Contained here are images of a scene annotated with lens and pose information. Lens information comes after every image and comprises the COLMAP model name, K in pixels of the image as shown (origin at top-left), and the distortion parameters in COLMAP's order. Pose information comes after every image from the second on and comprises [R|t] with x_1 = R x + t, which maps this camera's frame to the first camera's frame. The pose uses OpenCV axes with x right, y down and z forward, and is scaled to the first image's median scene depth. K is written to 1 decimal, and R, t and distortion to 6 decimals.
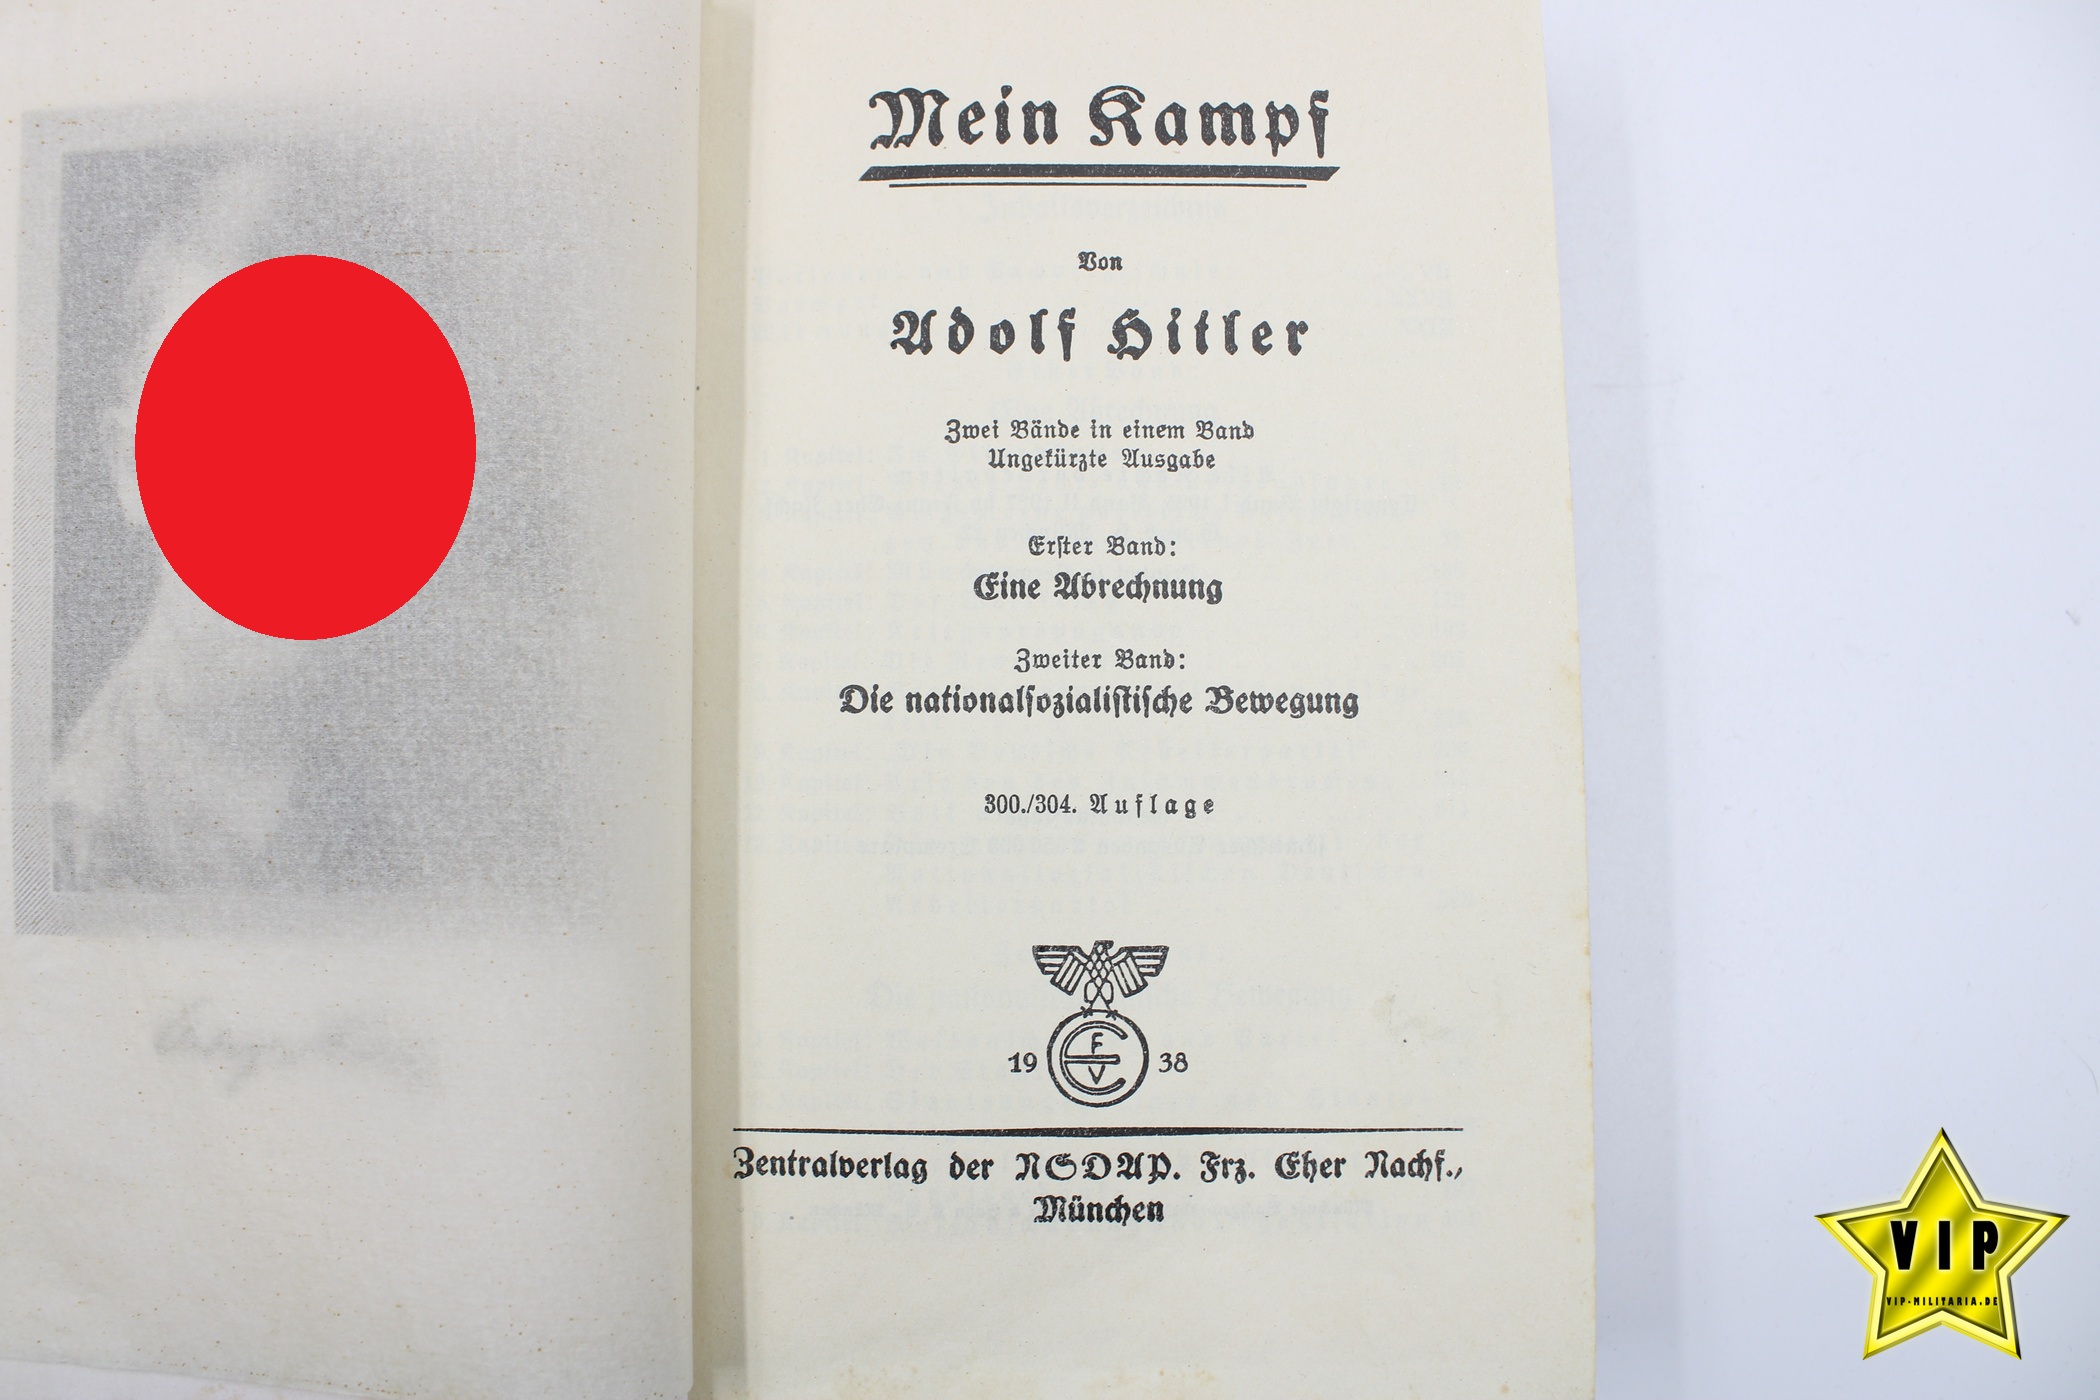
lens RADIAL K [[1976.3, 0, 1048.0], [0, 1976.3, 699.9], [0, 0, 1]] dist [-0.025713, 0.000000]
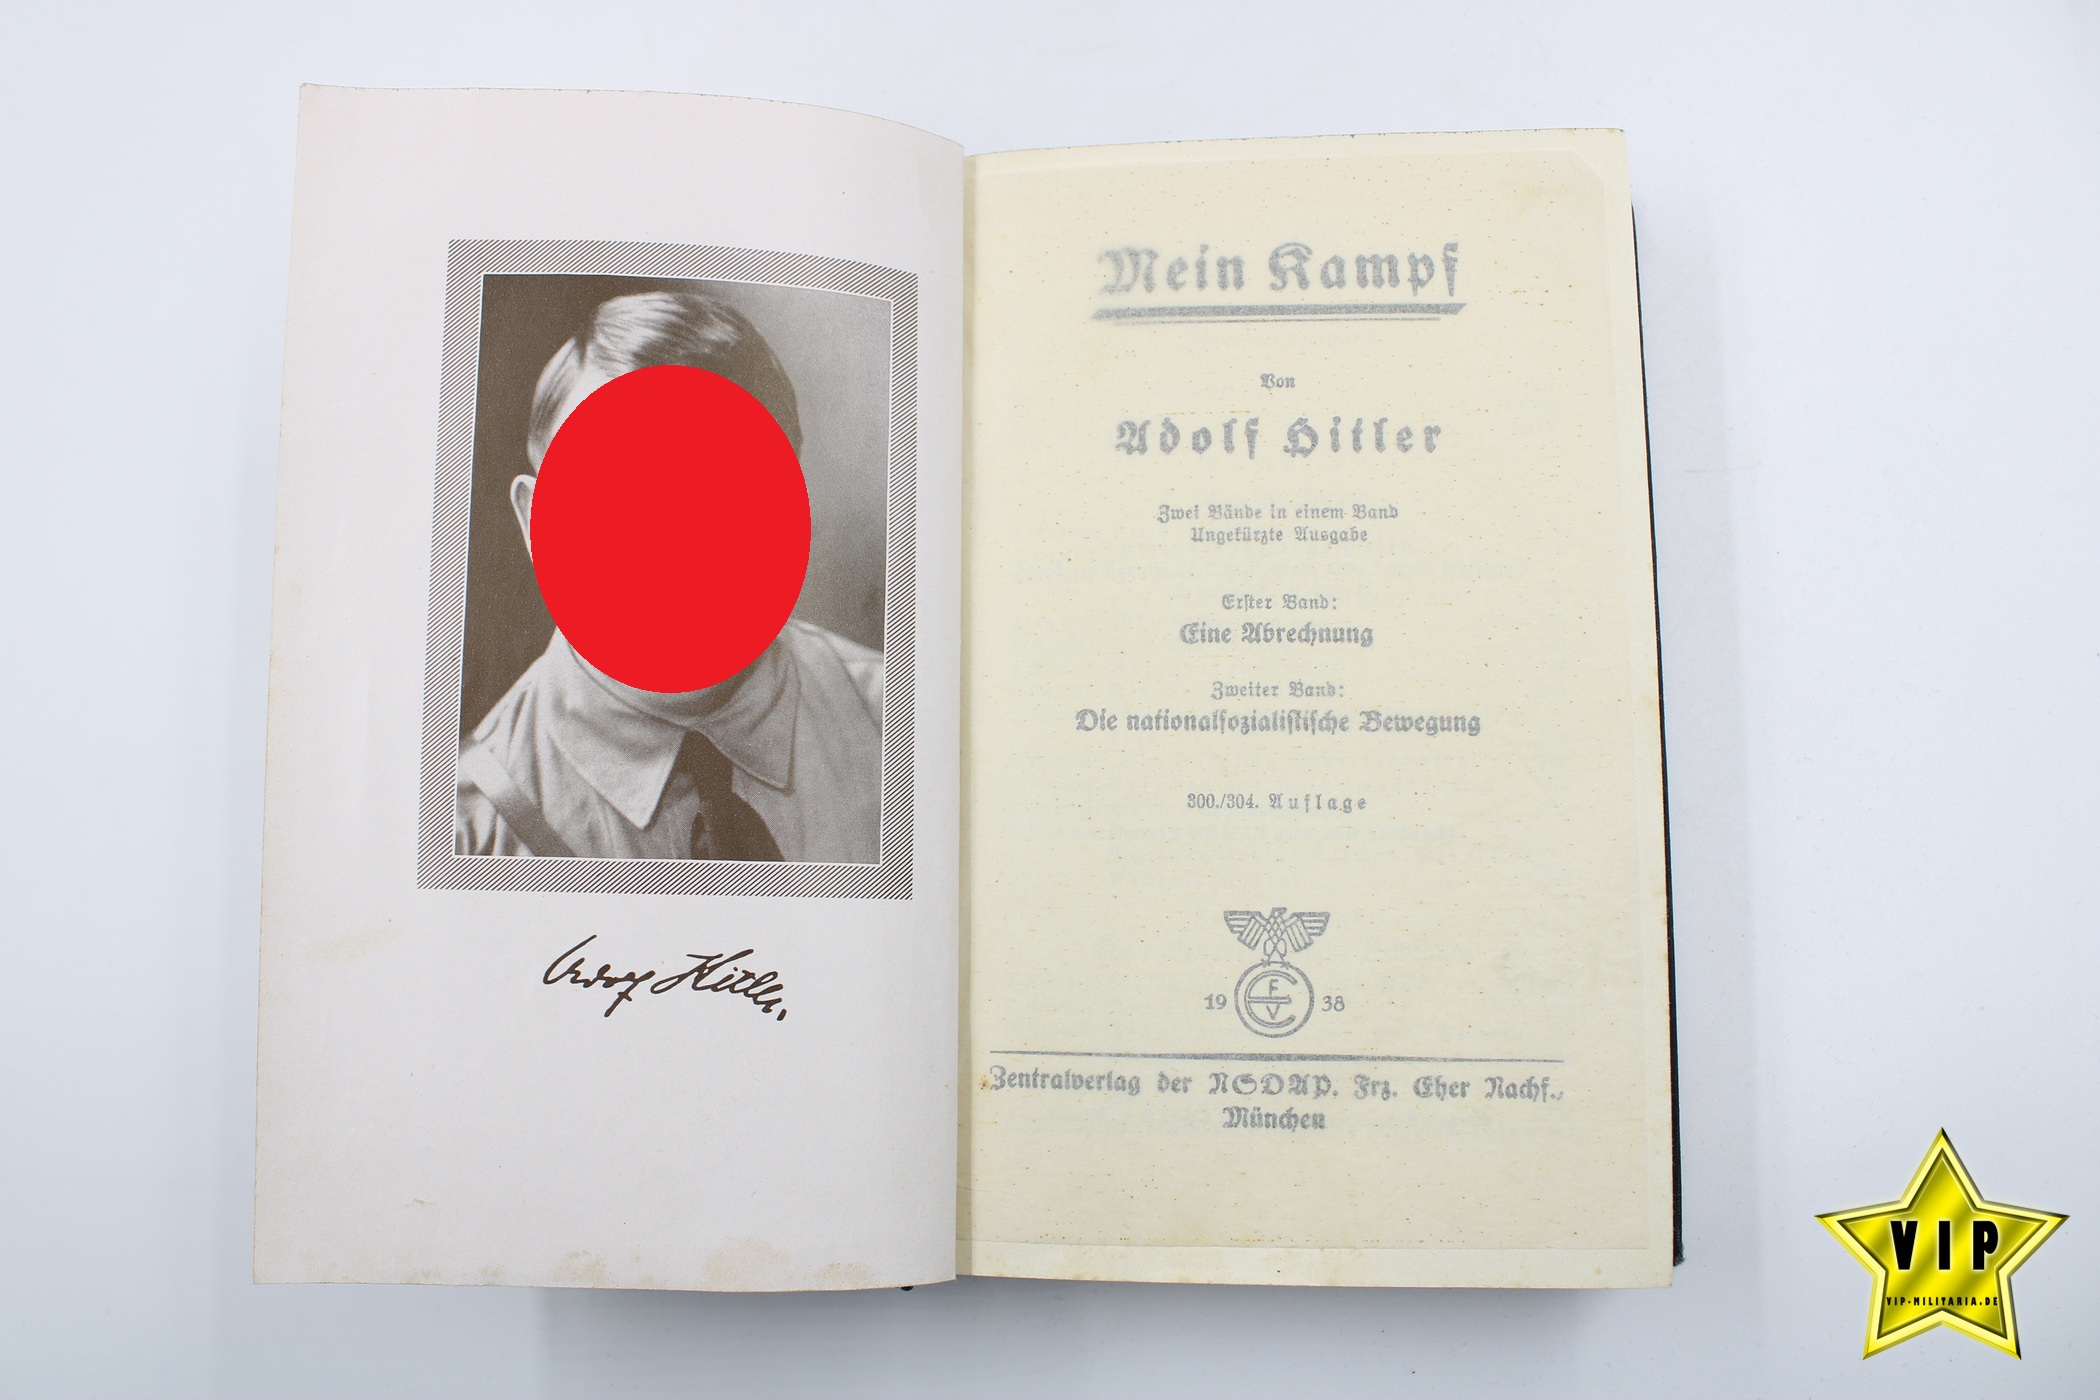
lens RADIAL K [[1976.3, 0, 1001.4], [0, 1976.3, 711.1], [0, 0, 1]] dist [-0.025713, 0.000000]
pose [[0.995916, 0.002688, -0.090241, -0.036078], [-0.003058, 0.999987, -0.003962, -0.000769], [0.090229, 0.004221, 0.995912, -0.297971]]
